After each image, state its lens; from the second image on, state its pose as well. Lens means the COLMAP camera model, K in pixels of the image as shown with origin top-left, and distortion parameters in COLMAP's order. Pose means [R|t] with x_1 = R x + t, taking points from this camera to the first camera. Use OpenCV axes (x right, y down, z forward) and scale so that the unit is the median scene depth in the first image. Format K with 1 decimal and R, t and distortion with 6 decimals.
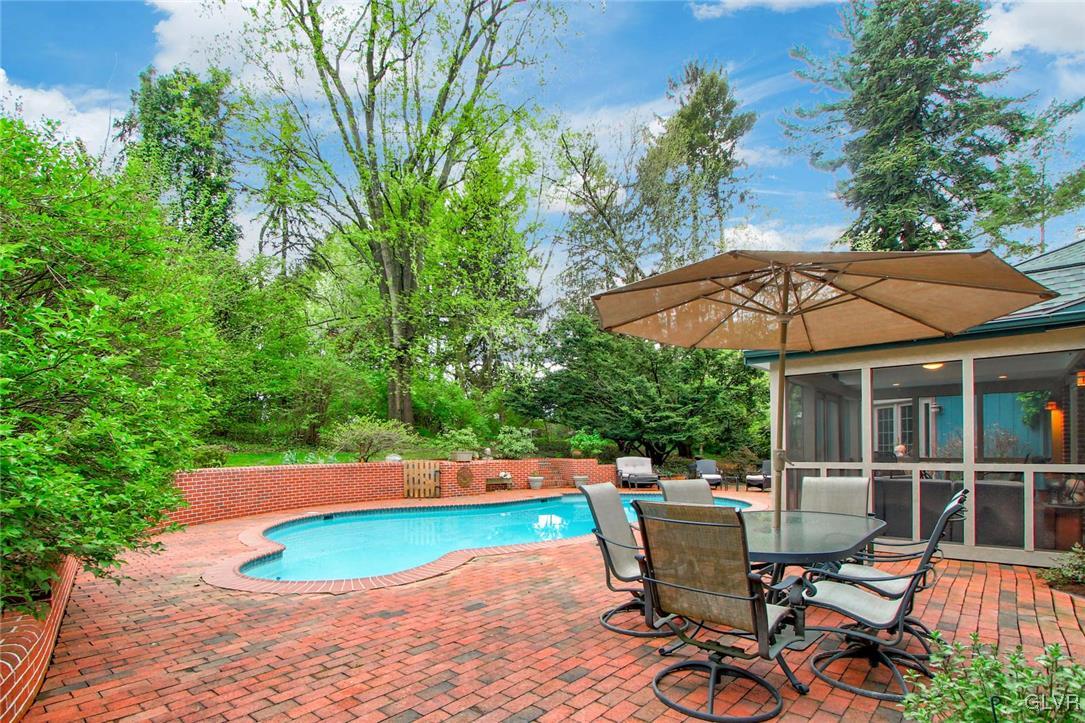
lens RADIAL K [[1298.8, 0, 543.8], [0, 1298.8, 362.2], [0, 0, 1]] dist [-0.078659, 0.000000]
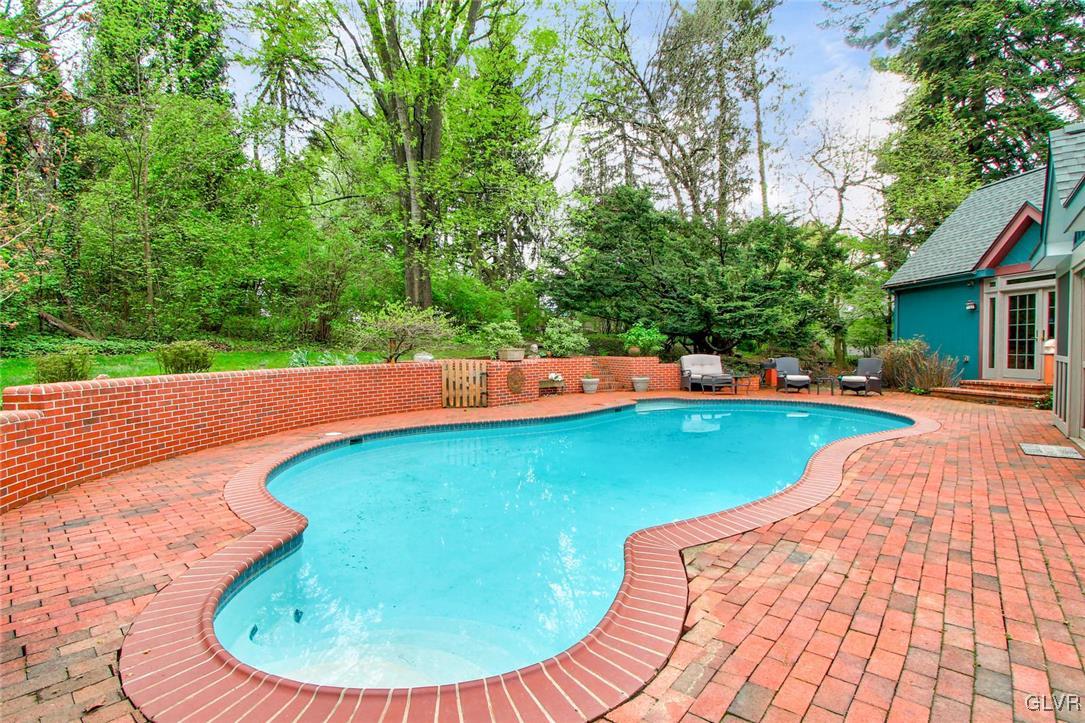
lens RADIAL K [[1298.8, 0, 541.4], [0, 1298.8, 361.0], [0, 0, 1]] dist [-0.078659, 0.000000]
pose [[0.999993, -0.003396, -0.001657, -0.036436], [0.003514, 0.996971, 0.077693, 0.011991], [0.001388, -0.077698, 0.996976, 0.168173]]
